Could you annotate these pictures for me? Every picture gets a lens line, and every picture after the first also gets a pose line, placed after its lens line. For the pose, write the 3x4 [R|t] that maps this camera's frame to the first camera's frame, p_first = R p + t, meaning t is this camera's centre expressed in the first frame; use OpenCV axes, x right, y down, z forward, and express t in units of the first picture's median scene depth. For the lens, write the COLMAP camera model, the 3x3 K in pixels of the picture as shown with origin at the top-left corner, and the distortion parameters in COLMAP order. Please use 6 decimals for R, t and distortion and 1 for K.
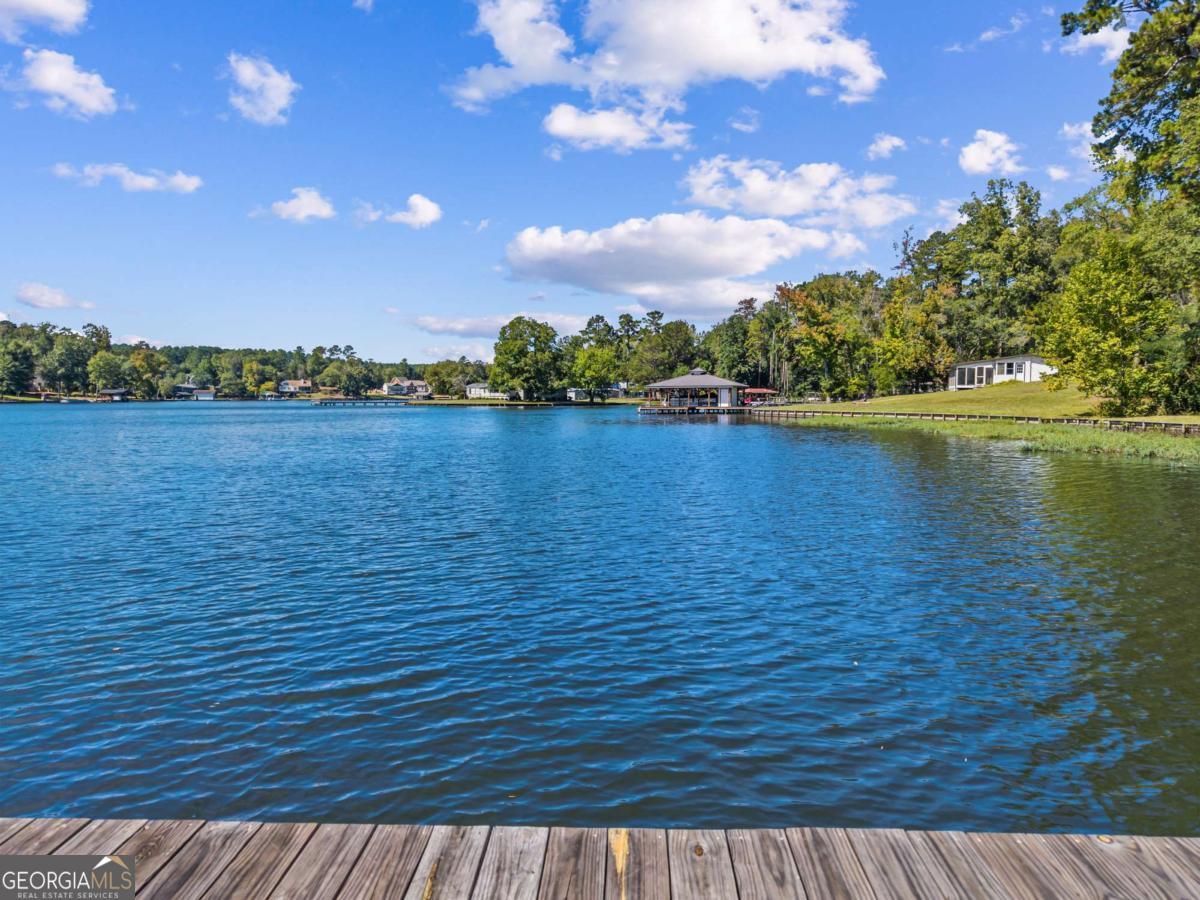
lens RADIAL K [[816.6, 0, 596.3], [0, 816.6, 450.6], [0, 0, 1]] dist [-0.001343, -0.000923]
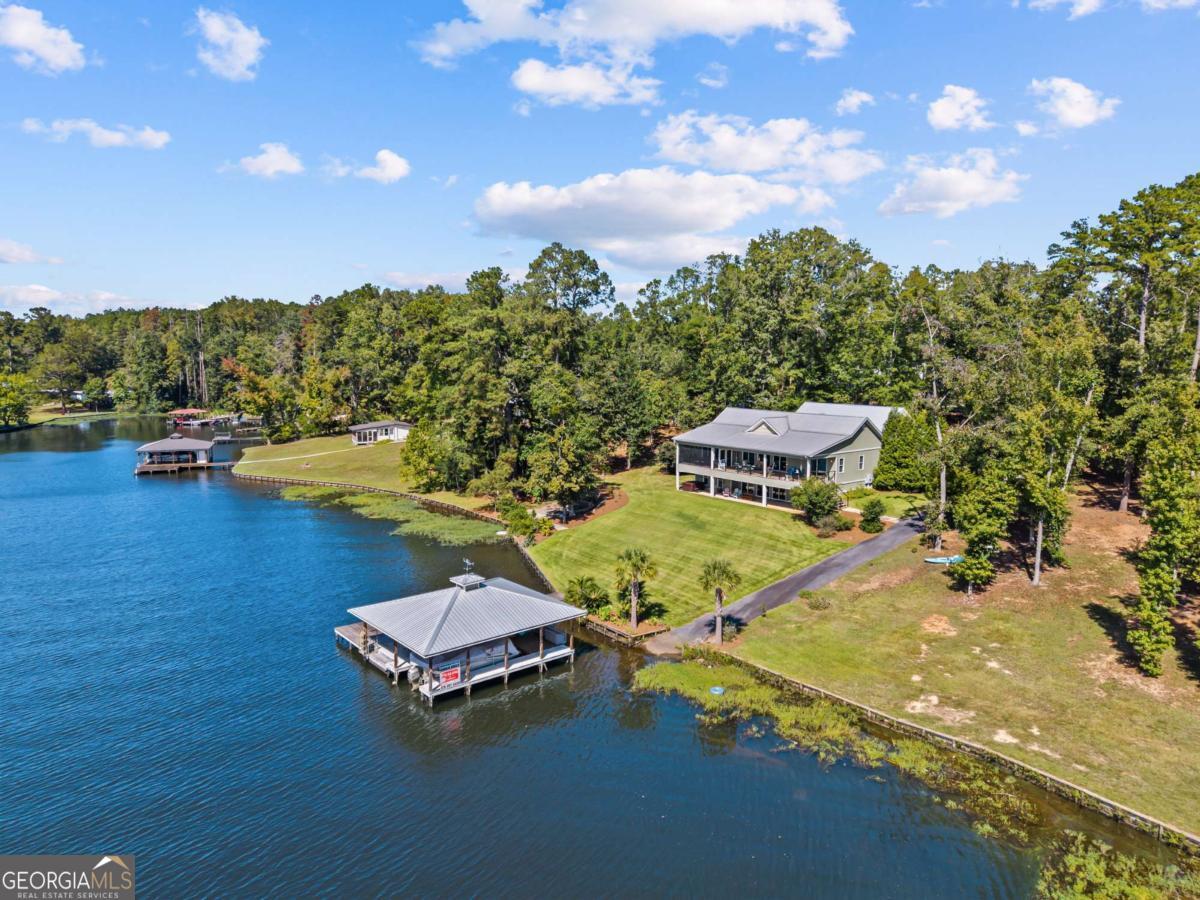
lens RADIAL K [[816.6, 0, 596.3], [0, 816.6, 450.6], [0, 0, 1]] dist [-0.001343, -0.000923]
pose [[0.751573, -0.084670, 0.654193, -0.233356], [0.044234, 0.995965, 0.078085, -0.142958], [-0.658165, -0.029749, 0.752286, -0.473501]]
